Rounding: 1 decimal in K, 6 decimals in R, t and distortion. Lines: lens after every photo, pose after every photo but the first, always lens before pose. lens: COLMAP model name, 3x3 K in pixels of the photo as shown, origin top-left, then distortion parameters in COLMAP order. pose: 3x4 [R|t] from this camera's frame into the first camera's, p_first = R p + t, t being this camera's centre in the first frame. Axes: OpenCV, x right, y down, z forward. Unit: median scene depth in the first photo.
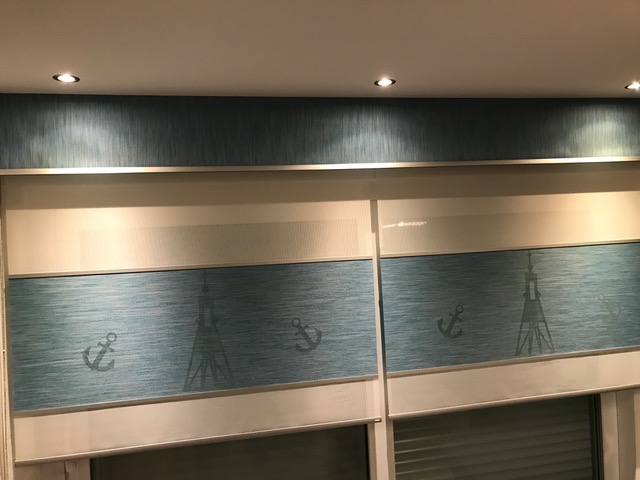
lens RADIAL K [[588.5, 0, 334.9], [0, 588.5, 259.3], [0, 0, 1]] dist [0.015865, 0.008965]
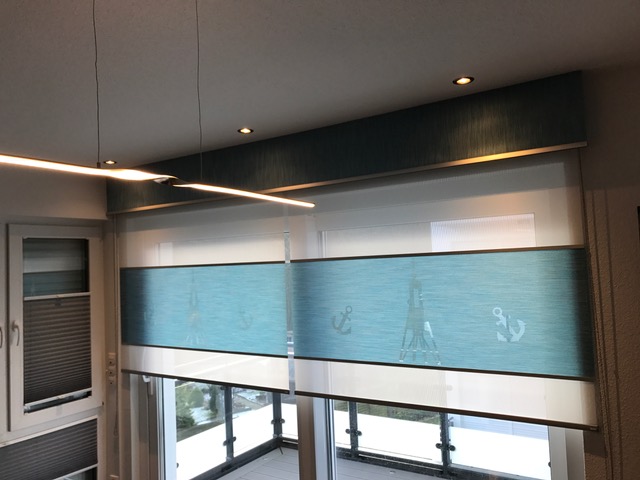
lens RADIAL K [[581.2, 0, 320.0], [0, 581.2, 240.0], [0, 0, 1]] dist [0.043230, -0.000954]
pose [[0.651631, 0.001886, -0.758534, 1.019199], [0.009325, 0.999901, 0.010497, -0.060455], [0.758479, -0.013914, 0.651549, 0.237572]]
